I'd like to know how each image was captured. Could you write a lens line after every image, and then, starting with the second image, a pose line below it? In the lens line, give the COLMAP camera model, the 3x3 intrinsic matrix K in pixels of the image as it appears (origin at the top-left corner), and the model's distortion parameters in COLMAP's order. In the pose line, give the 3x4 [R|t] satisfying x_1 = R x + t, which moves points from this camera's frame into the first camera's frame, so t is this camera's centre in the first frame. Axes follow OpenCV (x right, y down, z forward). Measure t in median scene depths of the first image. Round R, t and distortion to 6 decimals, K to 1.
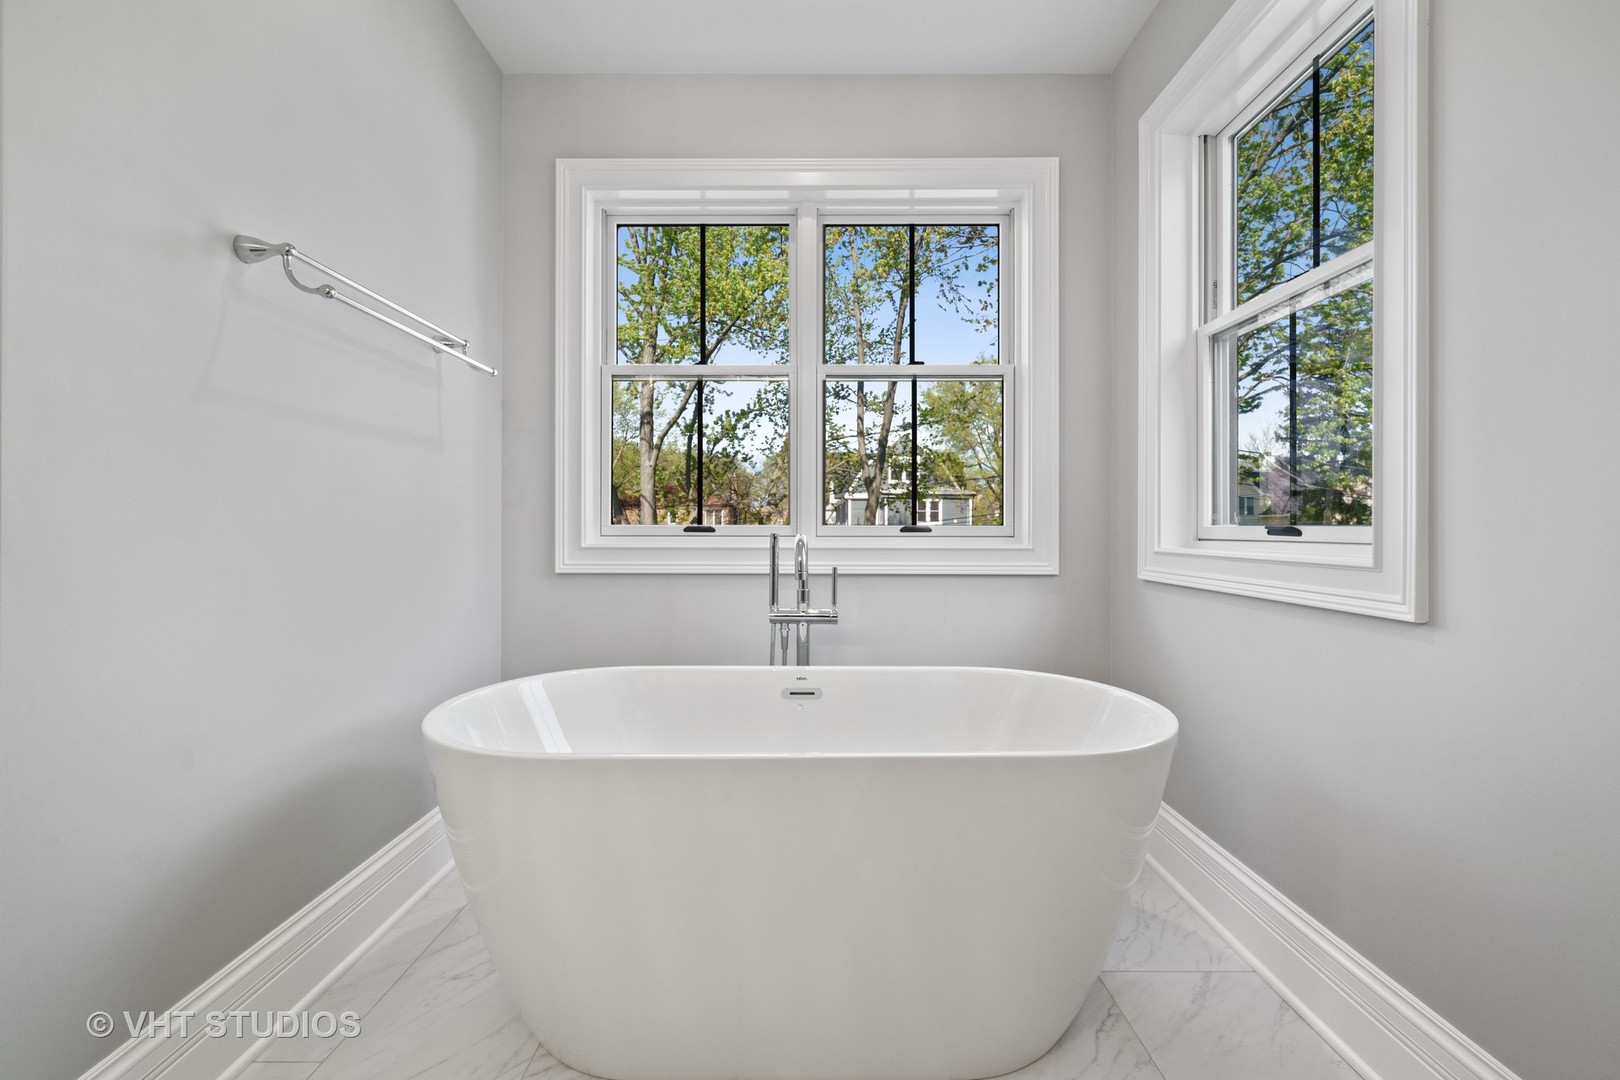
lens RADIAL K [[657.6, 0, 806.9], [0, 657.6, 533.3], [0, 0, 1]] dist [-0.001257, 0.000073]
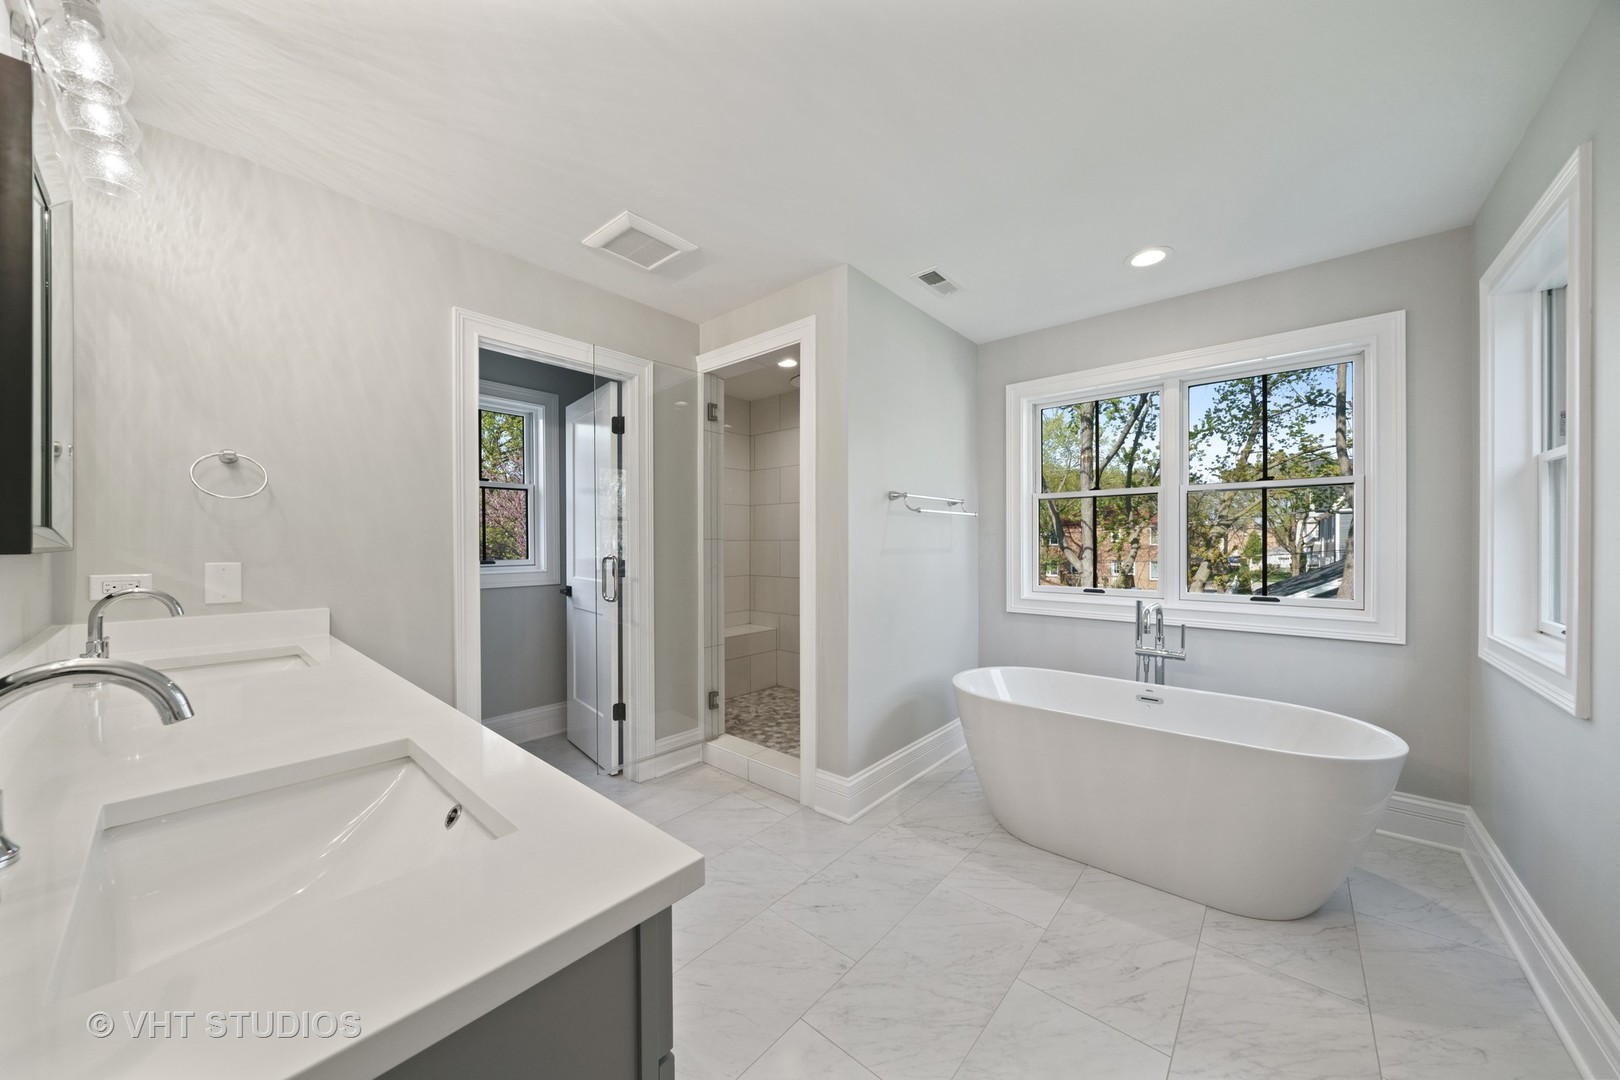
lens RADIAL K [[560.9, 0, 806.0], [0, 560.9, 543.8], [0, 0, 1]] dist [-0.000704, 0.000127]
pose [[0.757371, -0.002114, -0.652981, 0.215830], [0.001065, 0.999997, -0.002003, -0.127042], [0.652983, 0.000821, 0.757372, -0.547867]]
